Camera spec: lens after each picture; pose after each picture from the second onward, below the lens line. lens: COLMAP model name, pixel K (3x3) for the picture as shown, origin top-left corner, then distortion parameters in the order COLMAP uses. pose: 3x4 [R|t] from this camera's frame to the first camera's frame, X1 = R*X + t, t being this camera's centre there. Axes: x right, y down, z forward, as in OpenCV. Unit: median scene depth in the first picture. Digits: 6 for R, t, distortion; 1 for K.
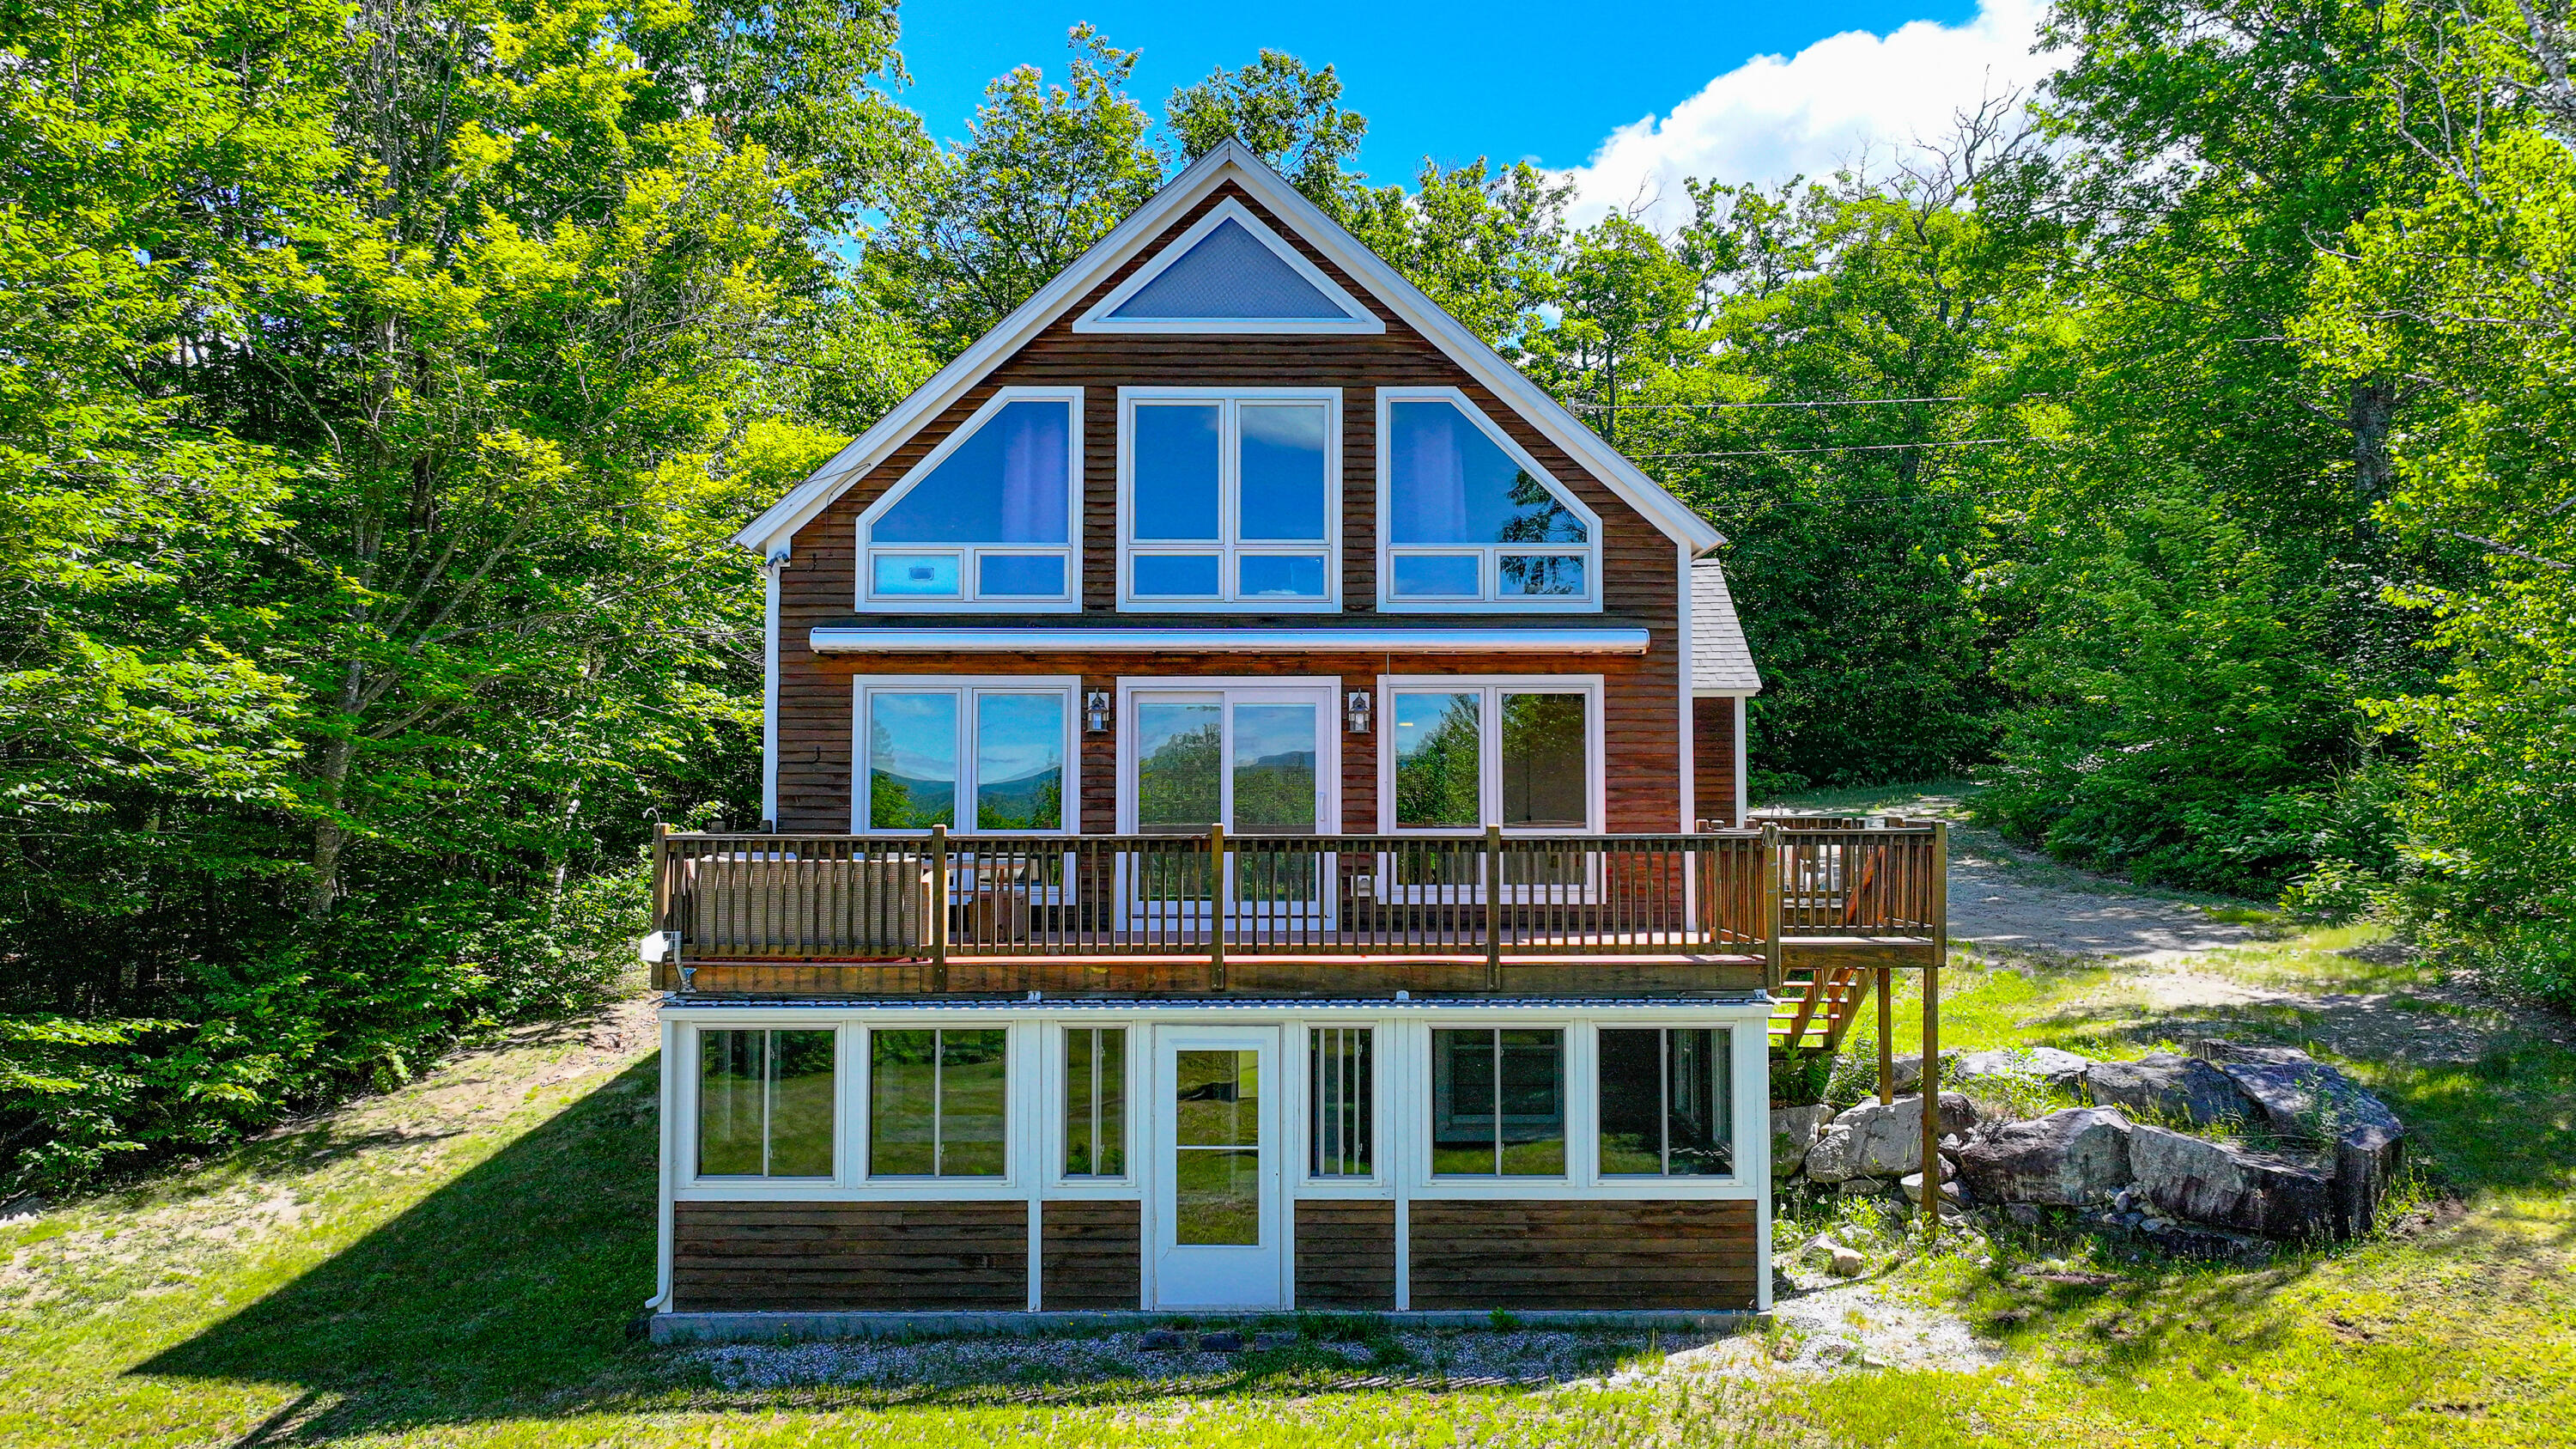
lens RADIAL K [[1815.6, 0, 1299.7], [0, 1815.6, 713.8], [0, 0, 1]] dist [0.002156, -0.000045]
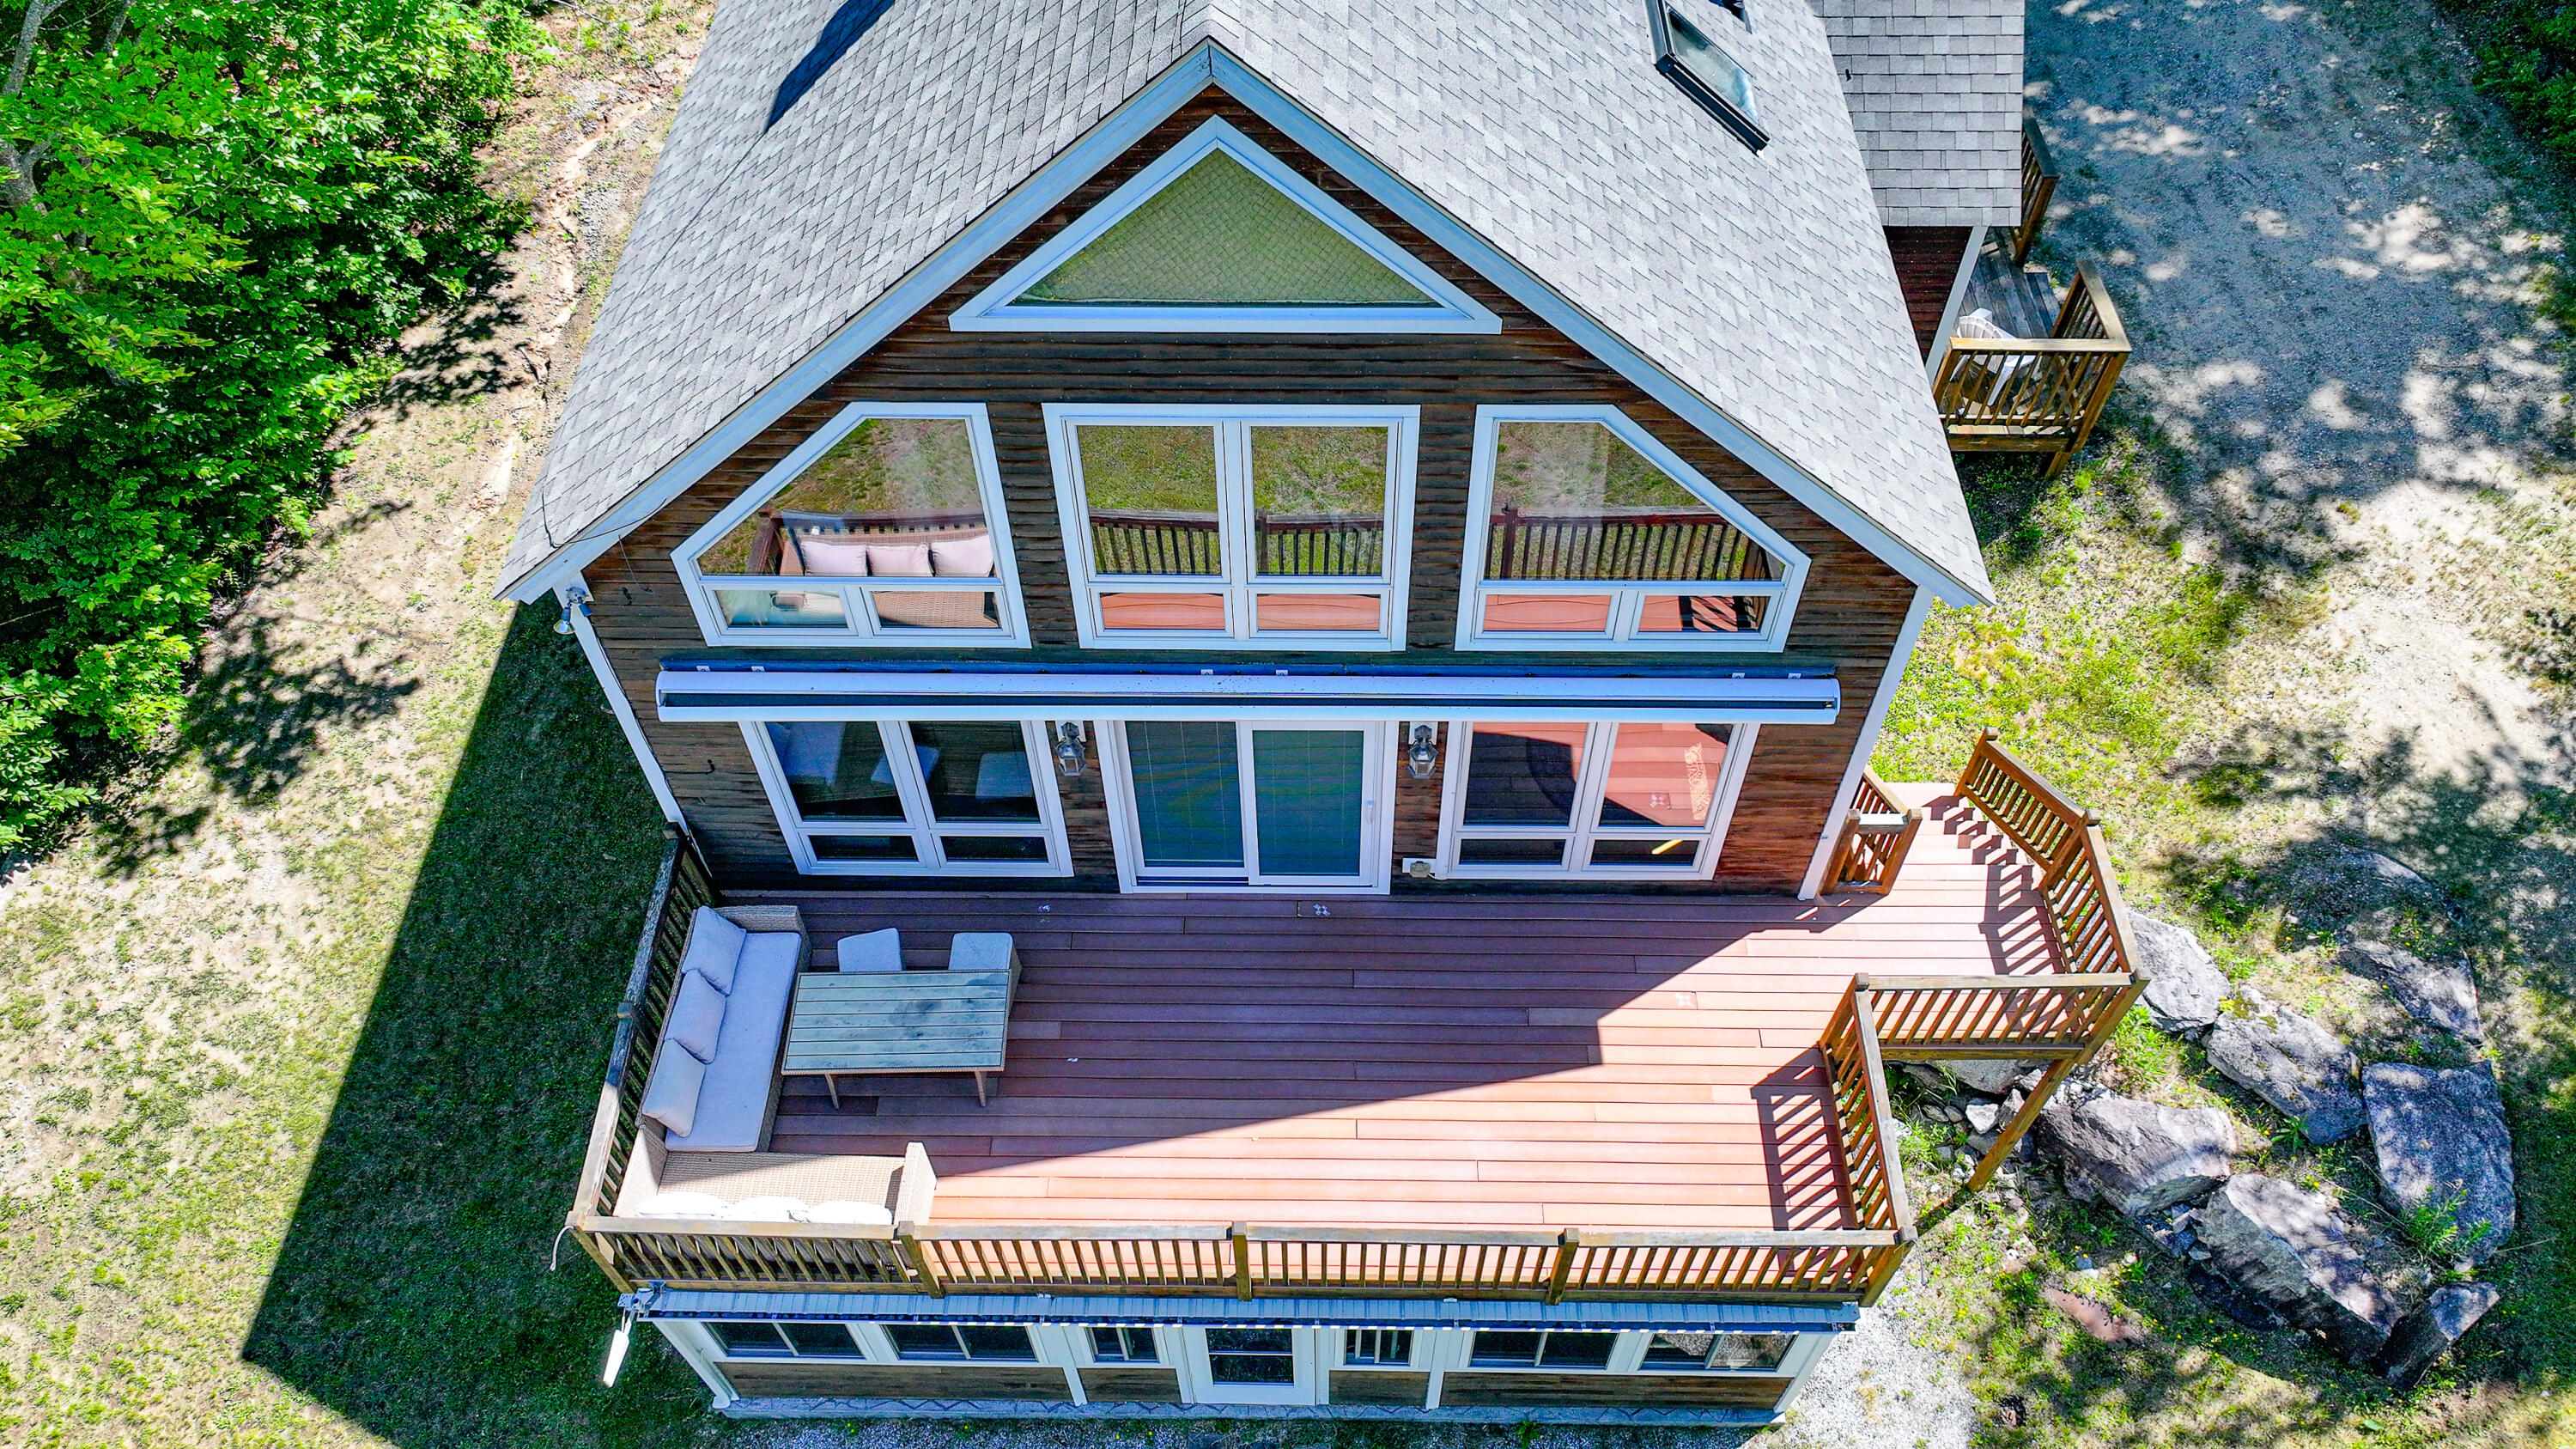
lens RADIAL K [[1815.6, 0, 1299.0], [0, 1815.6, 700.6], [0, 0, 1]] dist [0.002156, -0.000045]
pose [[0.999770, 0.010891, -0.018461, -0.004216], [0.008647, 0.583176, 0.812300, -0.612655], [0.019613, -0.812273, 0.582948, 0.582698]]
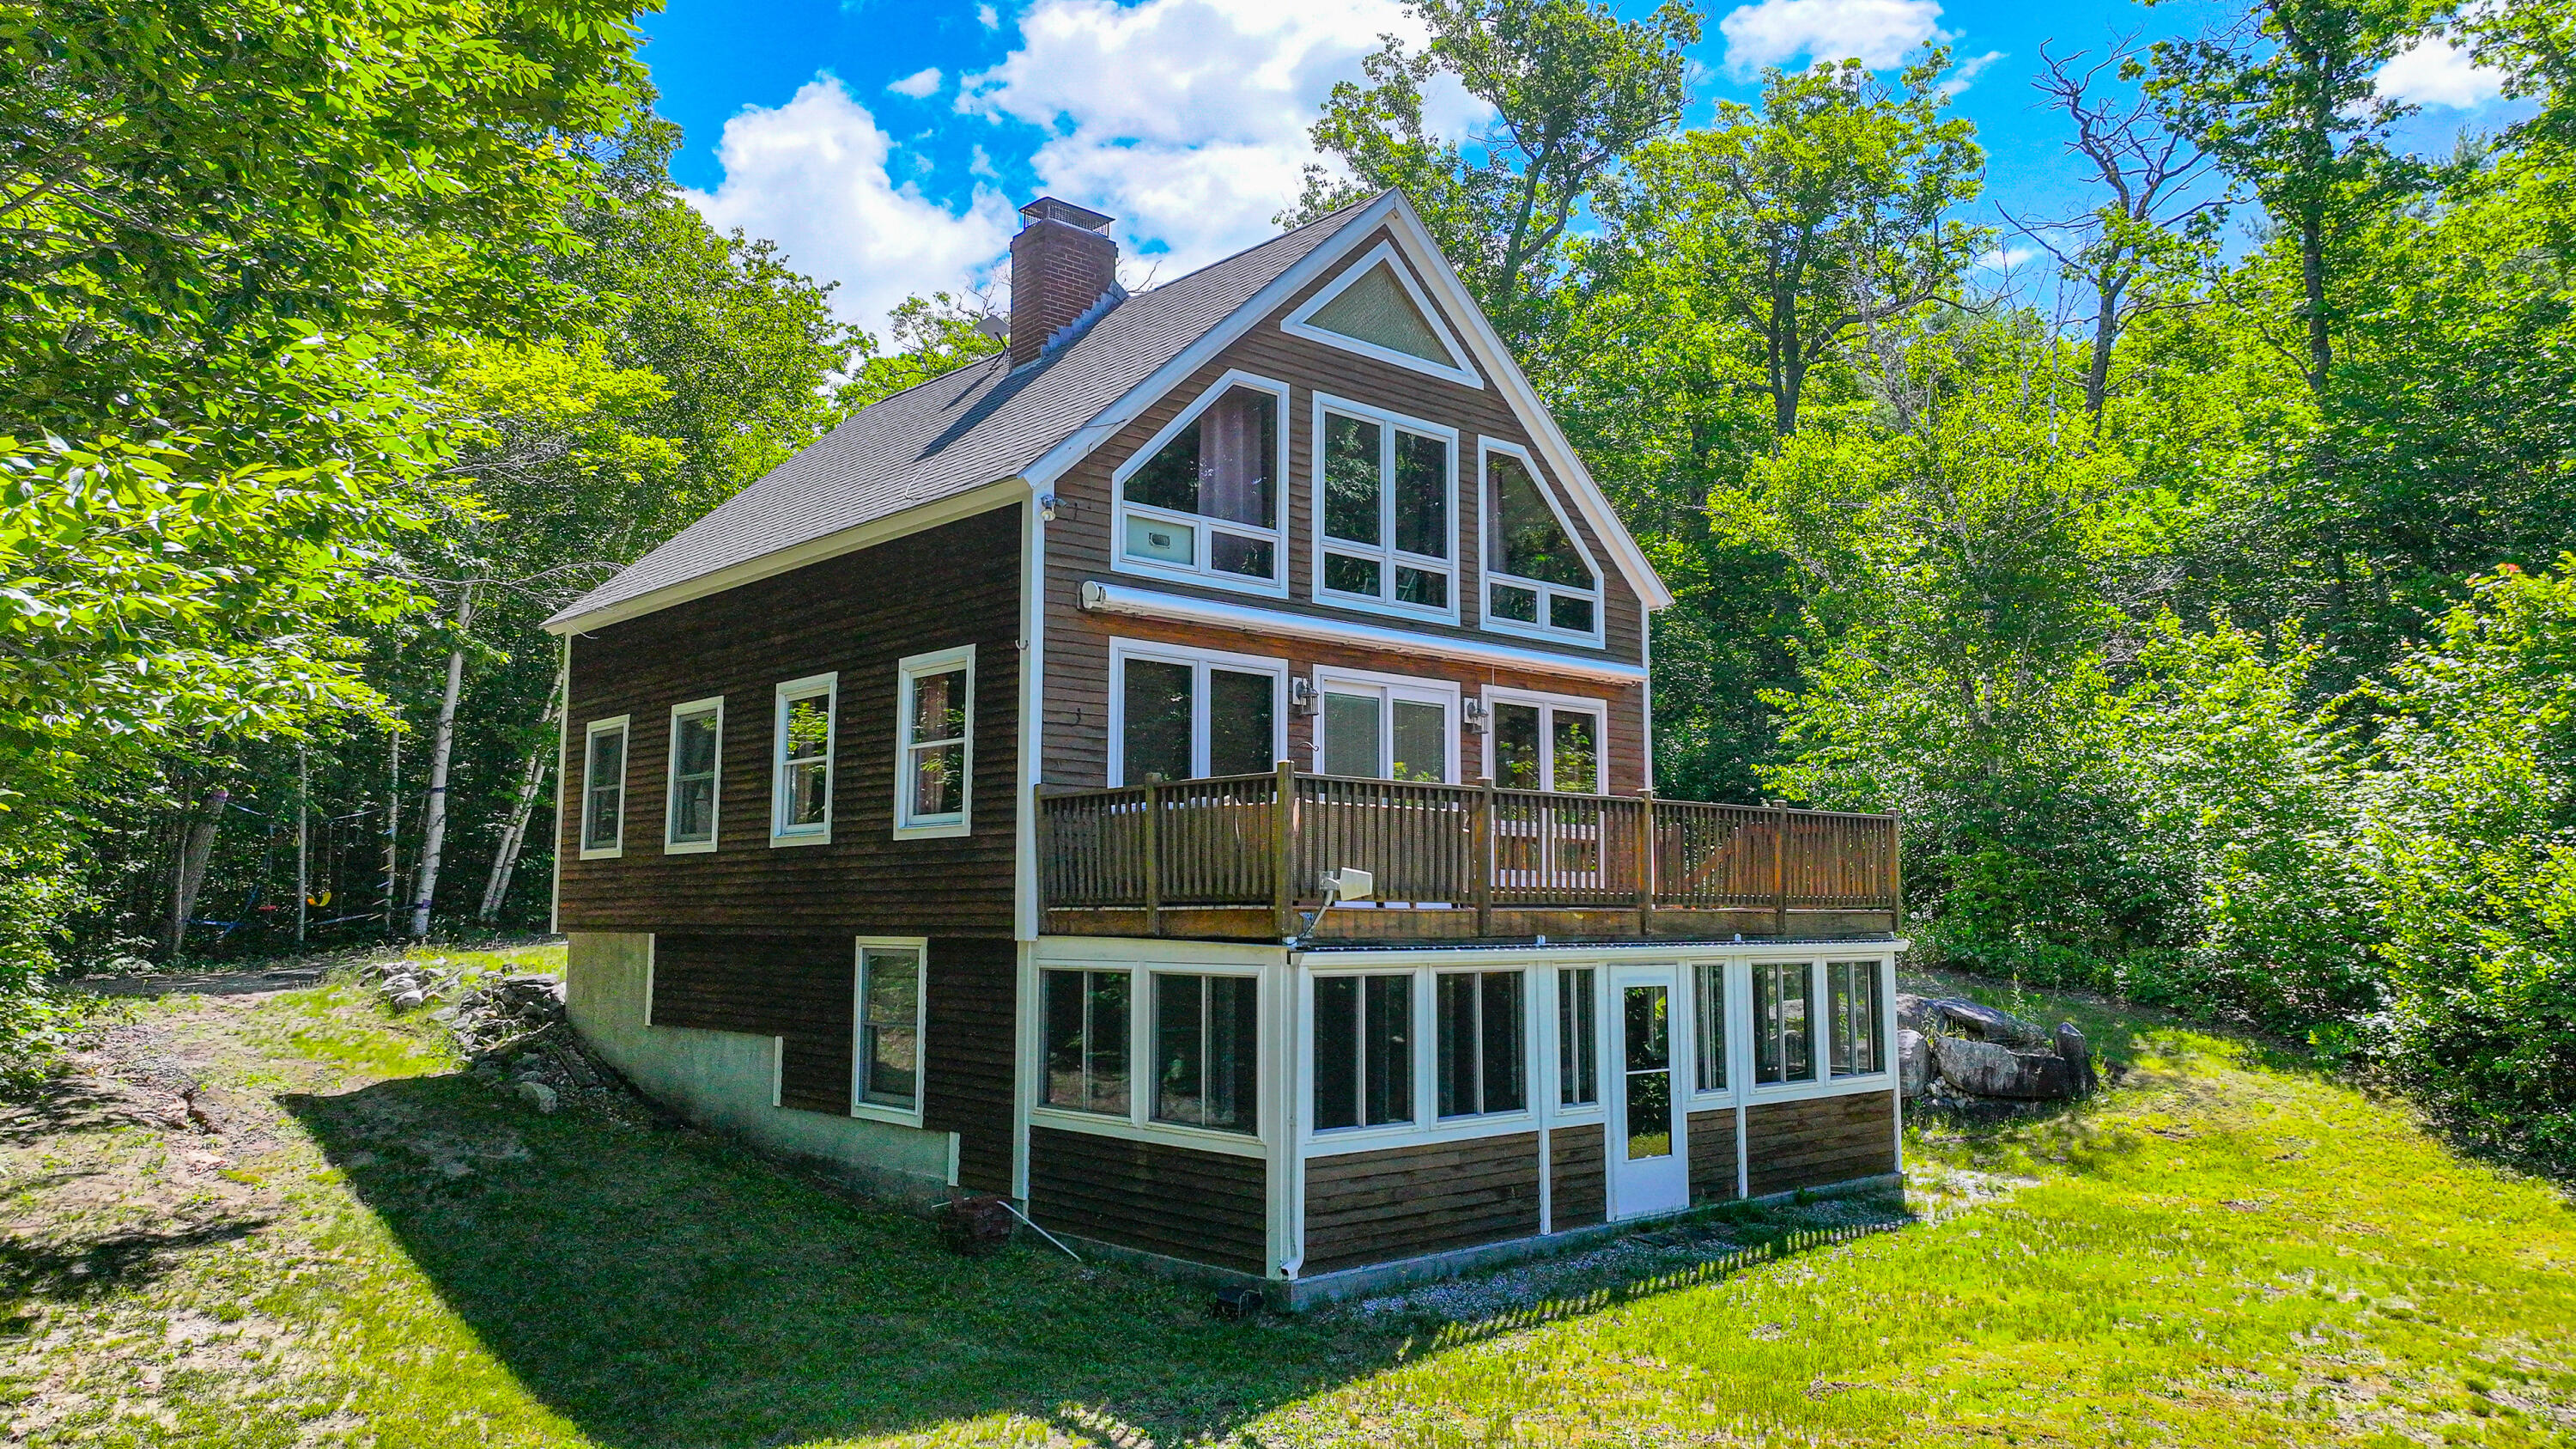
lens RADIAL K [[1815.6, 0, 1294.2], [0, 1815.6, 713.3], [0, 0, 1]] dist [0.002156, -0.000045]
pose [[0.745802, 0.076546, 0.661756, -0.799790], [-0.033445, 0.996426, -0.077565, 0.089327], [-0.665328, 0.035716, 0.745696, 0.231734]]
